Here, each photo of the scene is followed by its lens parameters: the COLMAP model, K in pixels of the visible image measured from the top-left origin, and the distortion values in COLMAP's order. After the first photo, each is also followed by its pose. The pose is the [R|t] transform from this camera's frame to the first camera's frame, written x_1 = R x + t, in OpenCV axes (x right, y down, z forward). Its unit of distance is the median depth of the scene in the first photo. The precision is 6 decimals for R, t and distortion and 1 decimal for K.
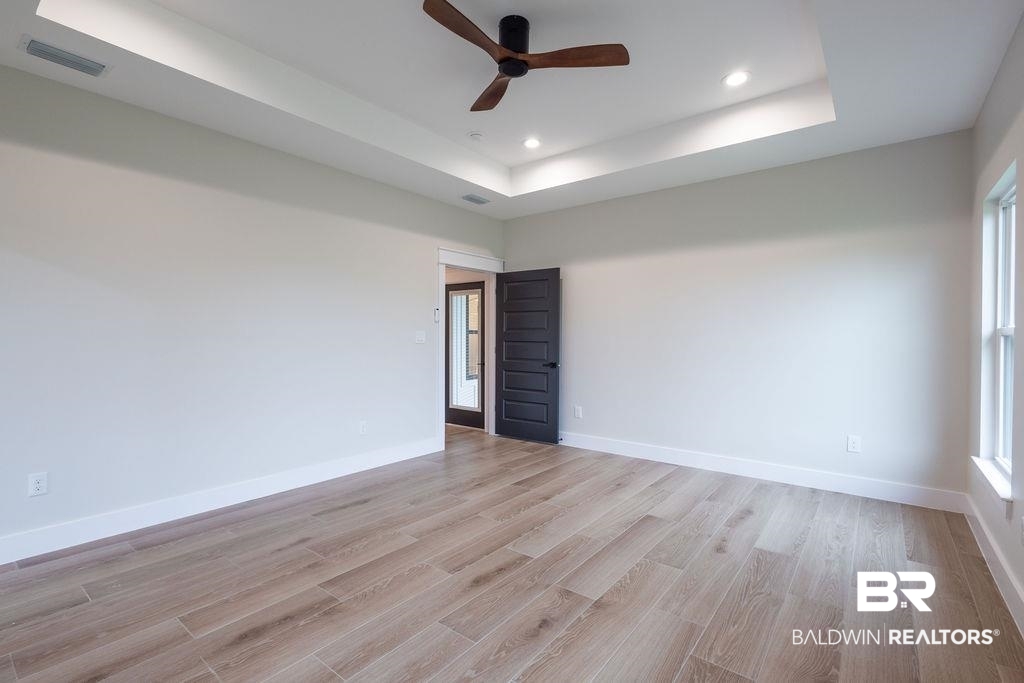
lens RADIAL K [[468.3, 0, 512.6], [0, 468.3, 339.4], [0, 0, 1]] dist [0.005730, 0.000044]
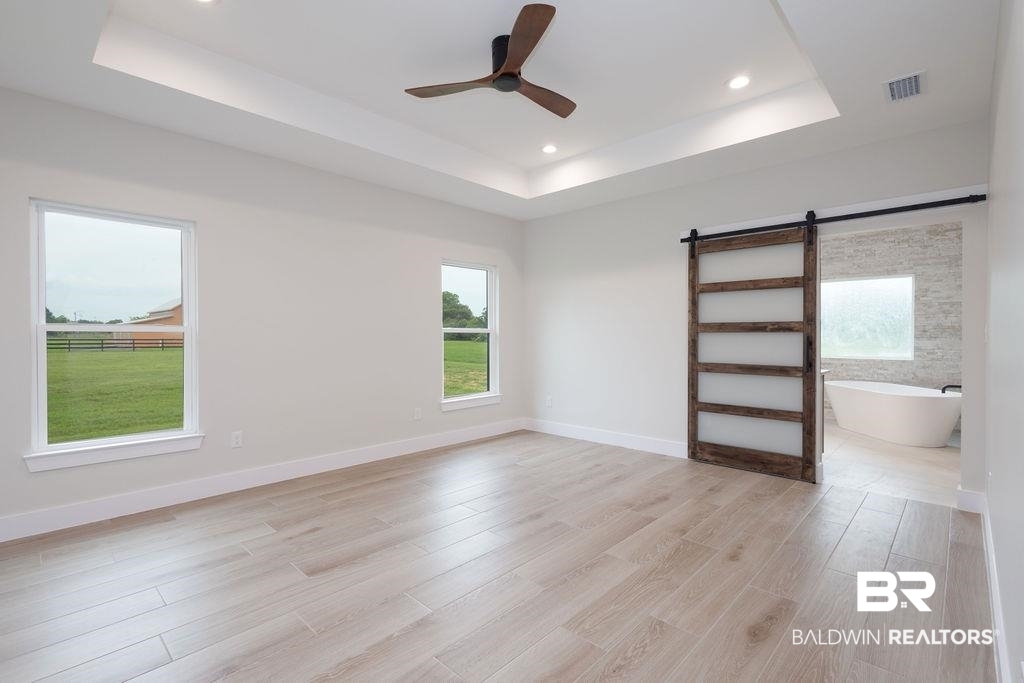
lens RADIAL K [[468.3, 0, 509.3], [0, 468.3, 337.1], [0, 0, 1]] dist [0.005730, 0.000044]
pose [[-0.995030, -0.002656, 0.099541, -0.103103], [-0.001132, 0.999881, 0.015366, -0.009467], [-0.099570, 0.015177, -0.994915, 1.908237]]
